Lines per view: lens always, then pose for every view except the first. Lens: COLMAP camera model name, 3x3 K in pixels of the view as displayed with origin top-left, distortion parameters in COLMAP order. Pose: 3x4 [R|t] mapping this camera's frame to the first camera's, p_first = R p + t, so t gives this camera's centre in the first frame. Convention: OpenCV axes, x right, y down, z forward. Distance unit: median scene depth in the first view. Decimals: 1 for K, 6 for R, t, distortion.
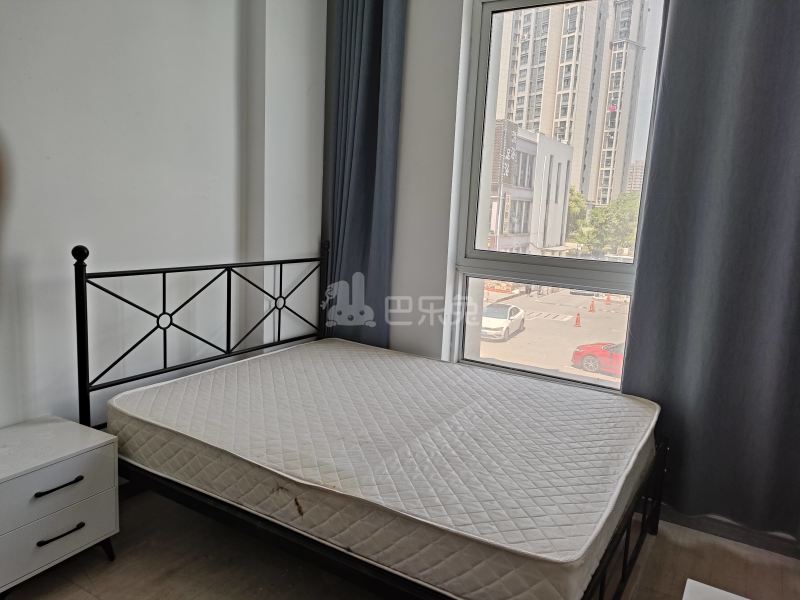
lens RADIAL K [[590.1, 0, 400.0], [0, 590.1, 300.0], [0, 0, 1]] dist [0.066207, -0.082297]
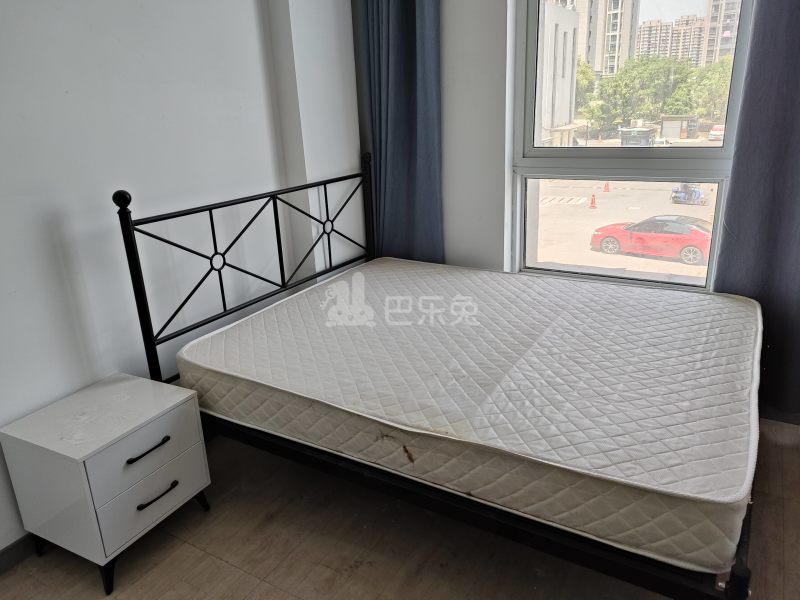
lens RADIAL K [[590.1, 0, 400.0], [0, 590.1, 300.0], [0, 0, 1]] dist [0.066207, -0.082297]
pose [[0.995495, -0.091501, -0.024826, -0.105003], [0.094393, 0.981060, 0.169148, -0.039662], [0.008878, -0.170730, 0.985278, 0.088204]]
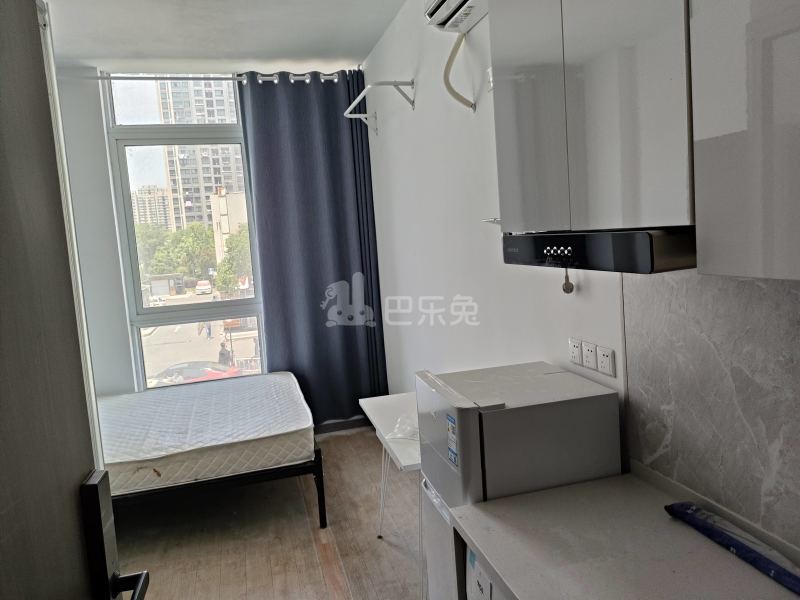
lens RADIAL K [[590.1, 0, 400.0], [0, 590.1, 300.0], [0, 0, 1]] dist [0.066207, -0.082297]
pose [[0.686786, -0.186108, 0.702630, -0.613871], [0.219659, 0.974609, 0.043442, -0.044145], [-0.692874, 0.124503, 0.710228, -0.586412]]
